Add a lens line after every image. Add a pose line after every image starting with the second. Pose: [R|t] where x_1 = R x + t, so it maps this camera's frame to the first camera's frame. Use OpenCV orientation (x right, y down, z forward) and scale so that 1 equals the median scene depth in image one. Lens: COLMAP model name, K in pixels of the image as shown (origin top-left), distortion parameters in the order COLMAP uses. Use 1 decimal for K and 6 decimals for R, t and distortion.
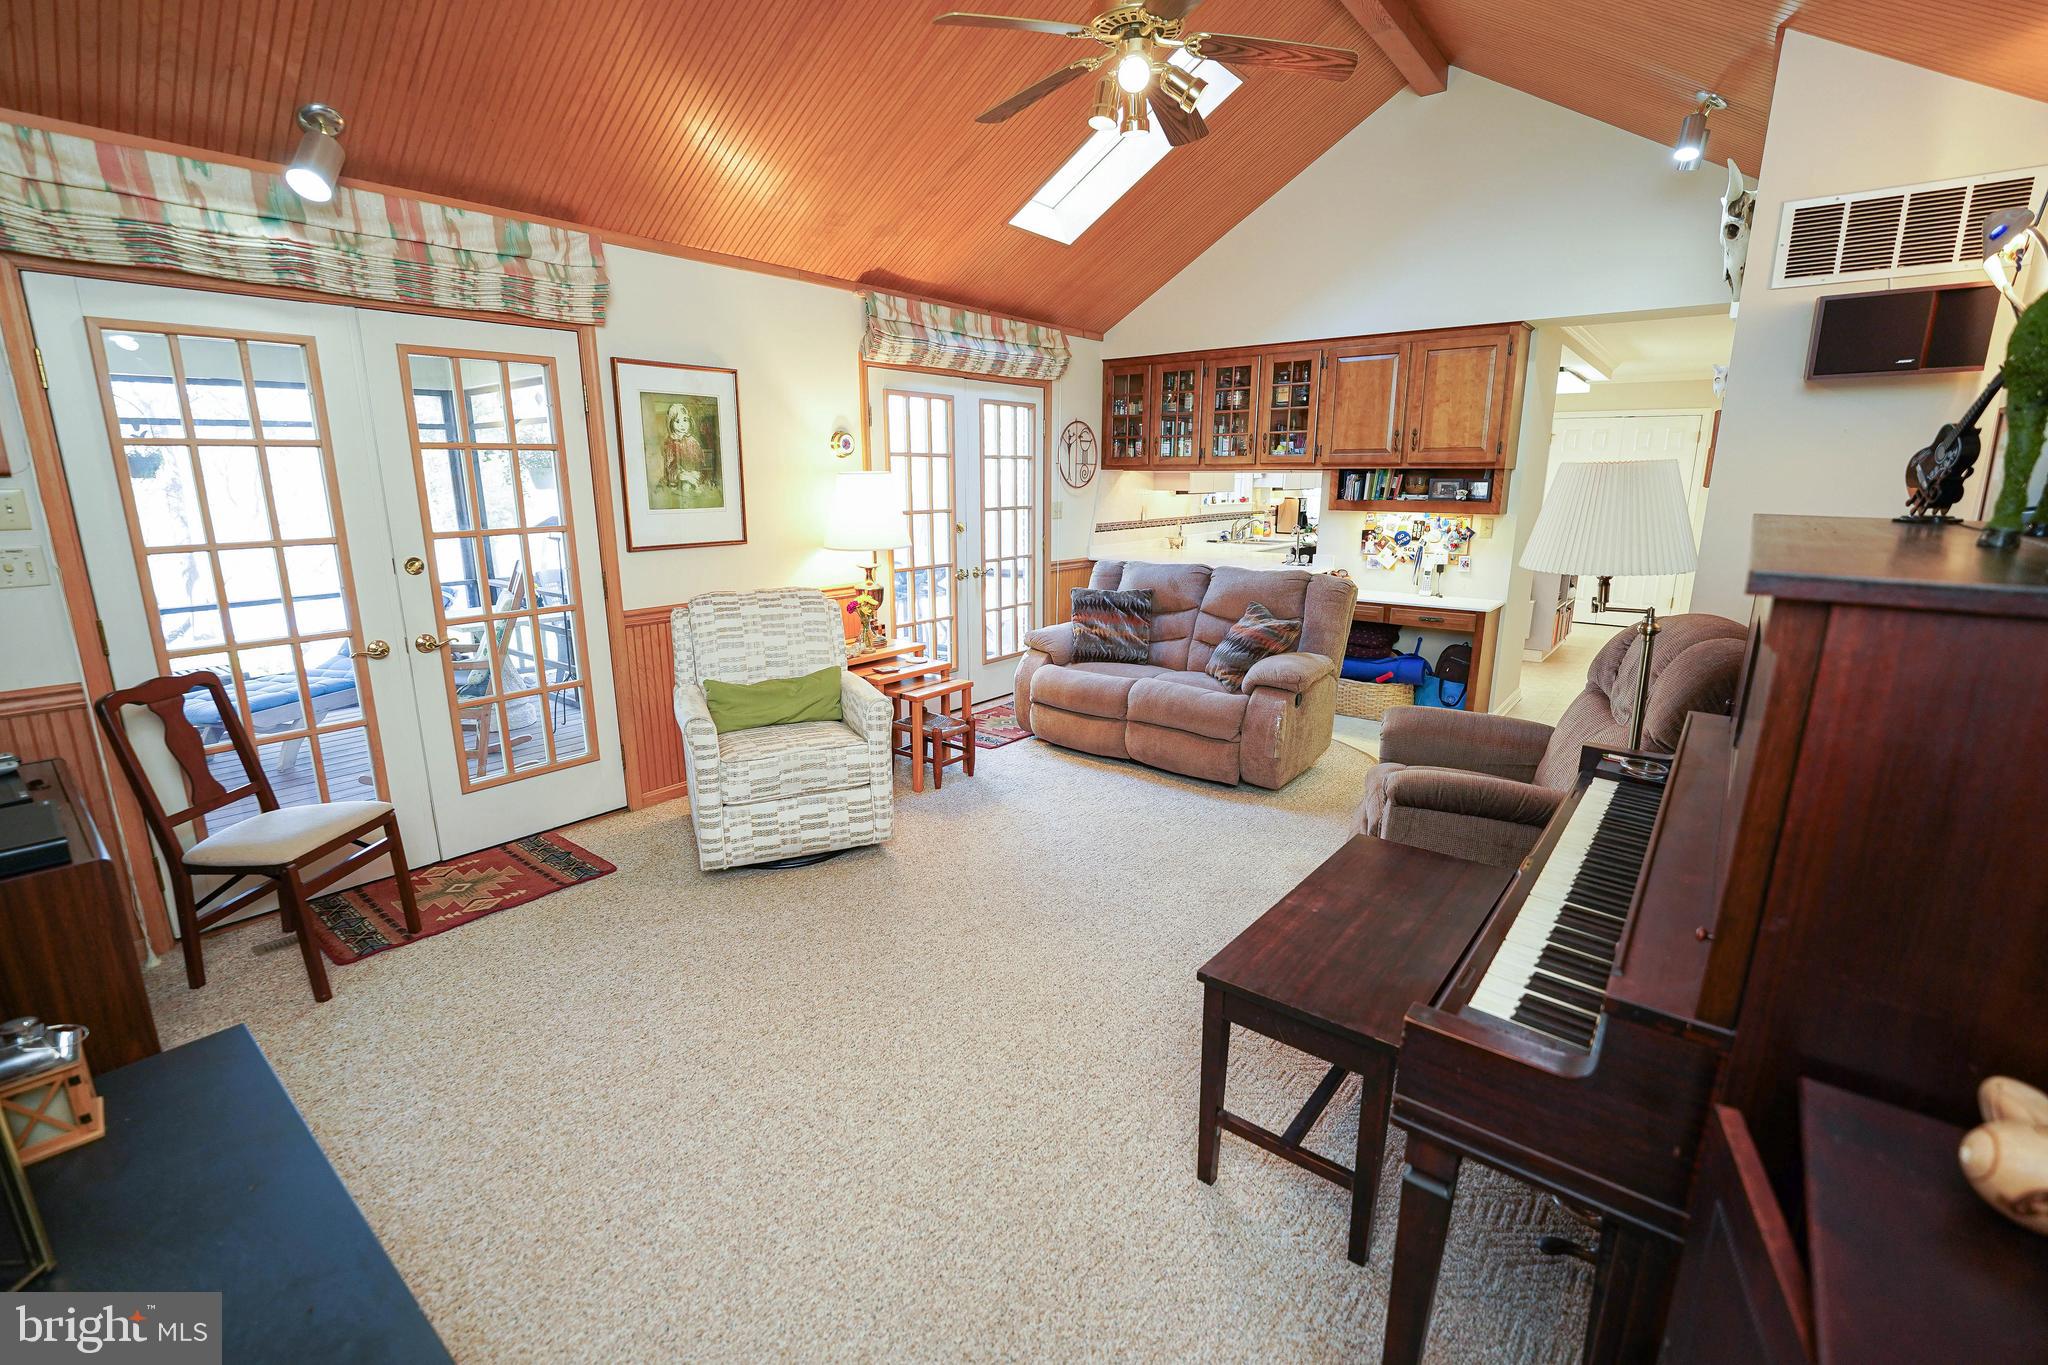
lens RADIAL K [[919.2, 0, 1019.6], [0, 919.2, 690.9], [0, 0, 1]] dist [-0.017334, -0.001229]
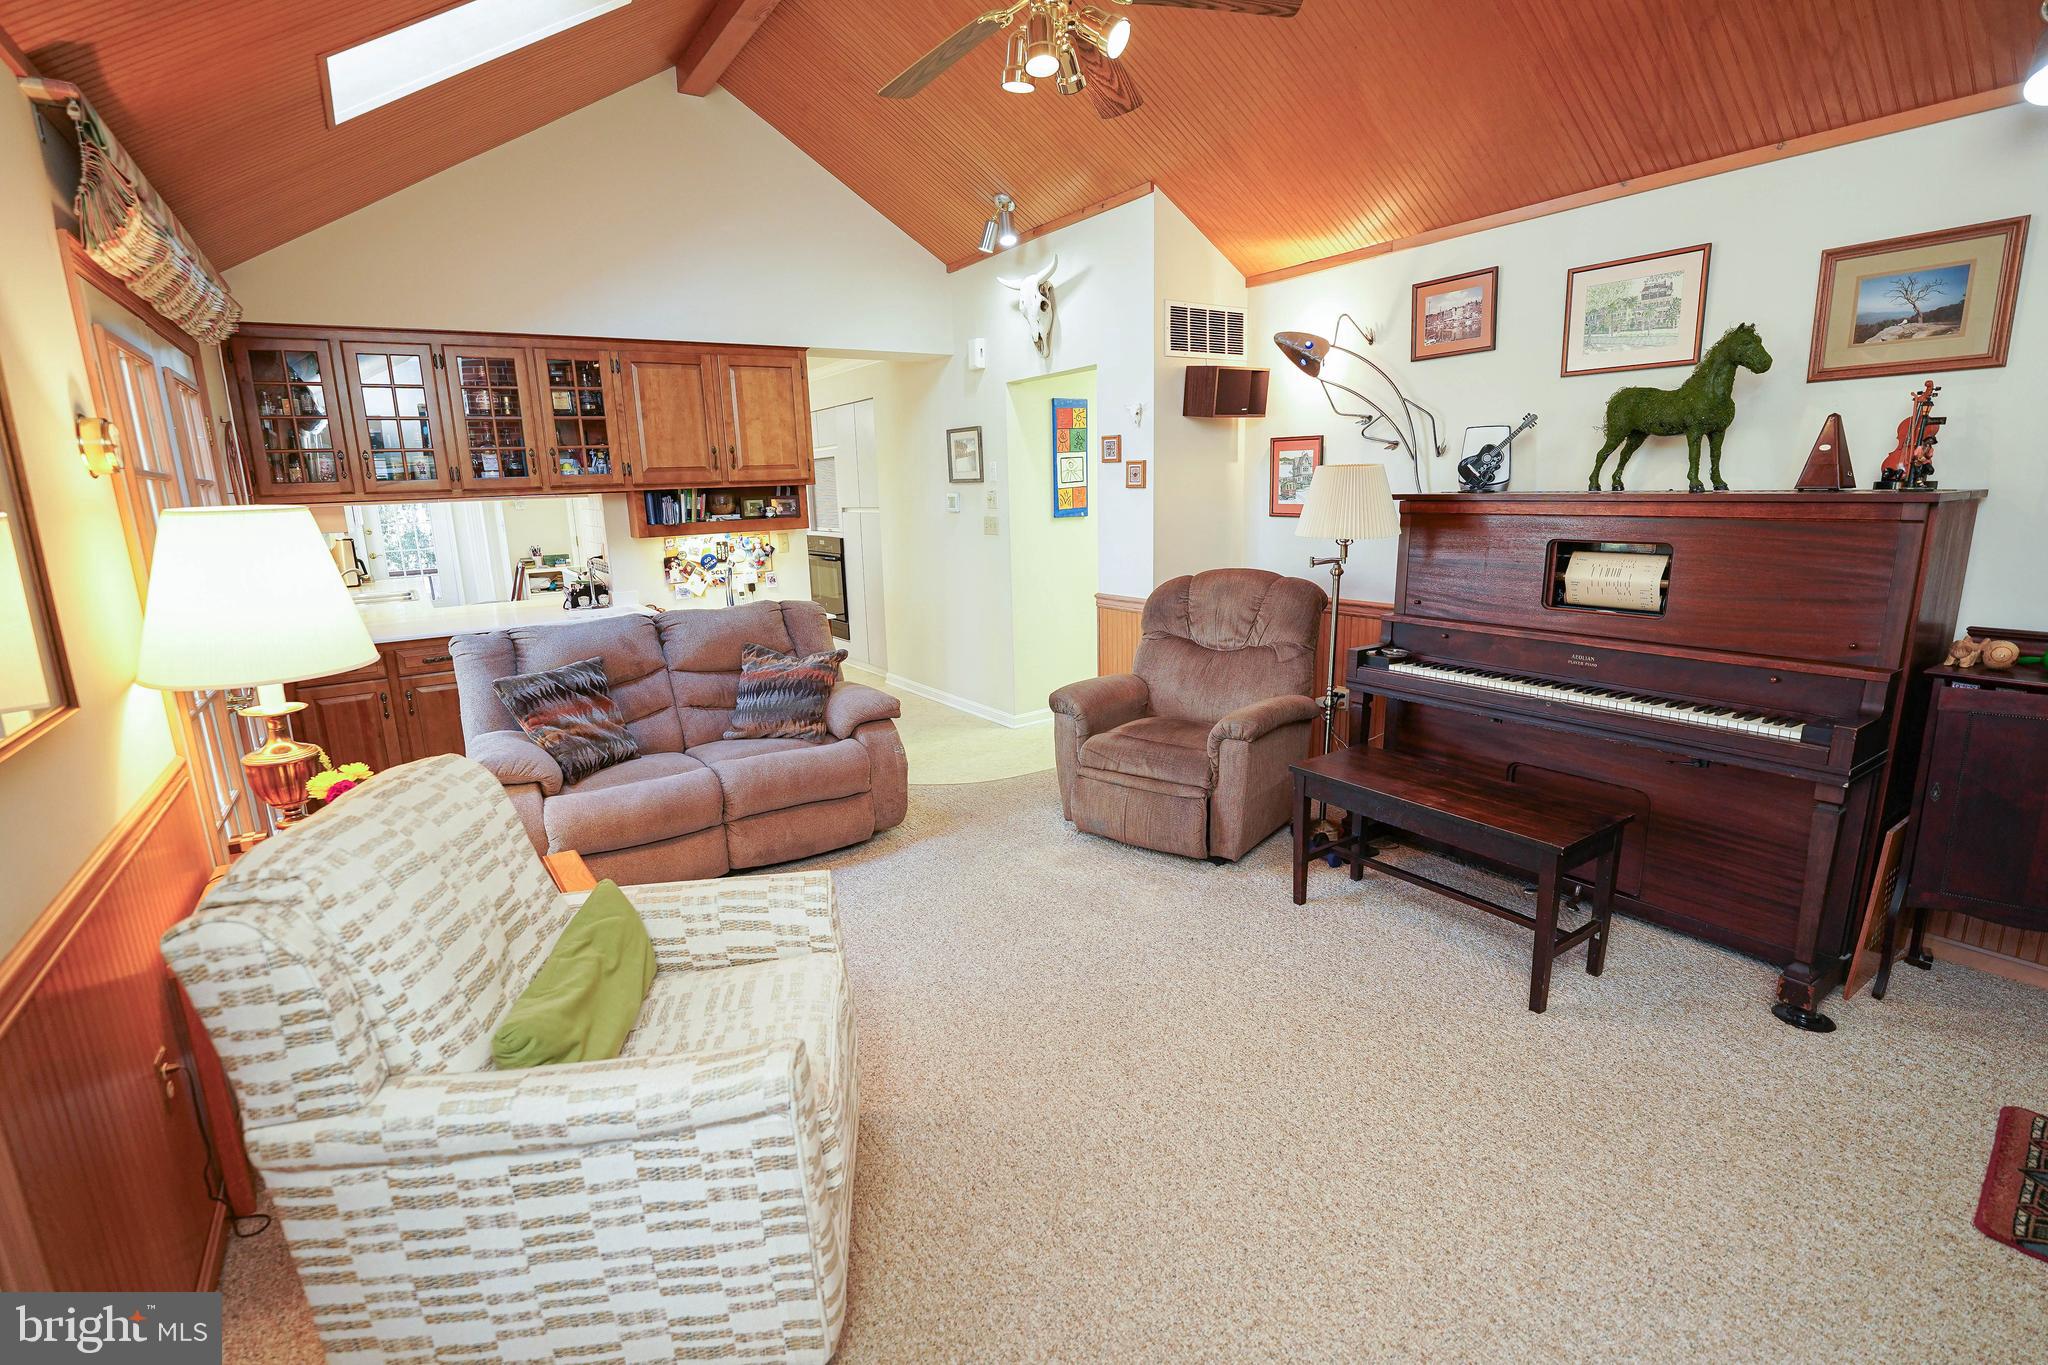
lens RADIAL K [[919.2, 0, 1031.4], [0, 919.2, 668.1], [0, 0, 1]] dist [-0.017334, -0.001229]
pose [[0.274135, -0.197495, 0.941194, -0.411485], [0.254342, 0.958727, 0.127094, -0.100828], [-0.927448, 0.204544, 0.313052, 0.434969]]
